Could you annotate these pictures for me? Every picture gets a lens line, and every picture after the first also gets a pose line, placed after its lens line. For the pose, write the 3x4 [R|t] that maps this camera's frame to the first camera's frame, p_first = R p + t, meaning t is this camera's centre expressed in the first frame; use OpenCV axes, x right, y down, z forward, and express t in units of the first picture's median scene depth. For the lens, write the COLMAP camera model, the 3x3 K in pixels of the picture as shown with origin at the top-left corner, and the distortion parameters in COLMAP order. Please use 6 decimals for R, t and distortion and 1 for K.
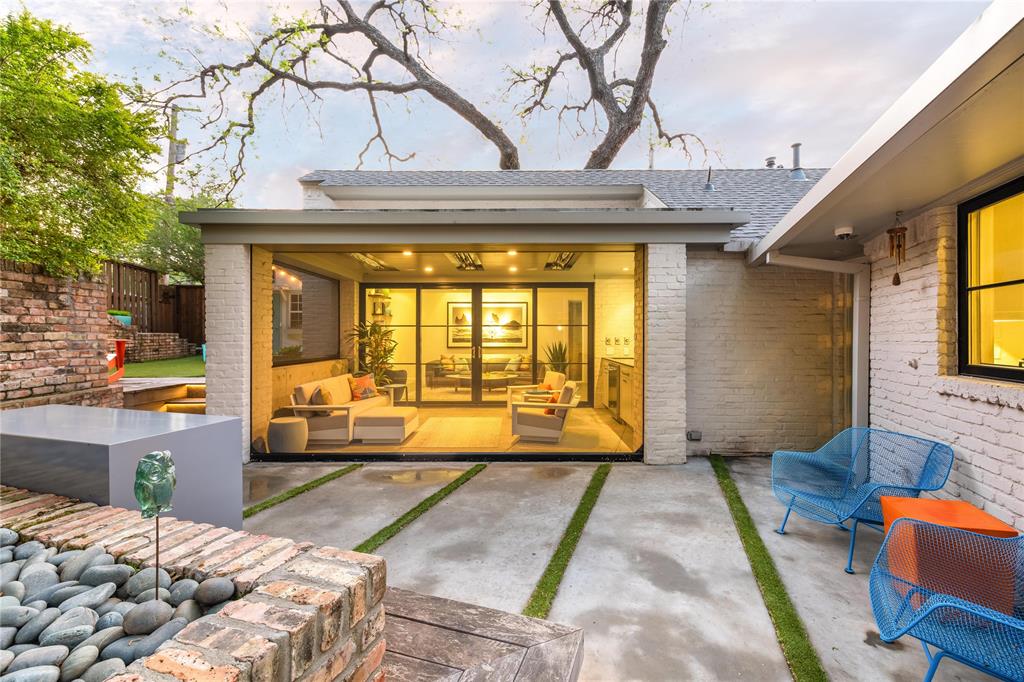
lens RADIAL K [[423.9, 0, 516.3], [0, 423.9, 335.4], [0, 0, 1]] dist [0.001141, 0.000023]
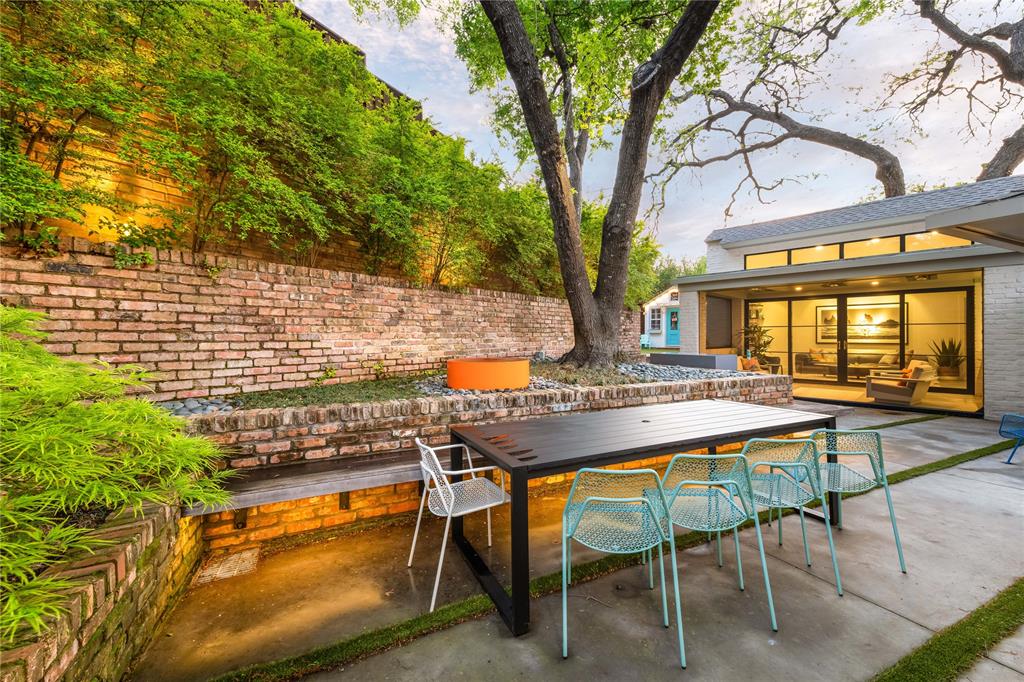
lens RADIAL K [[412.1, 0, 513.4], [0, 412.1, 335.1], [0, 0, 1]] dist [0.016796, -0.000195]
pose [[0.697302, -0.002955, -0.716772, 0.094330], [0.001574, 0.999995, -0.002590, 0.007006], [0.716776, 0.000678, 0.697303, -0.494647]]
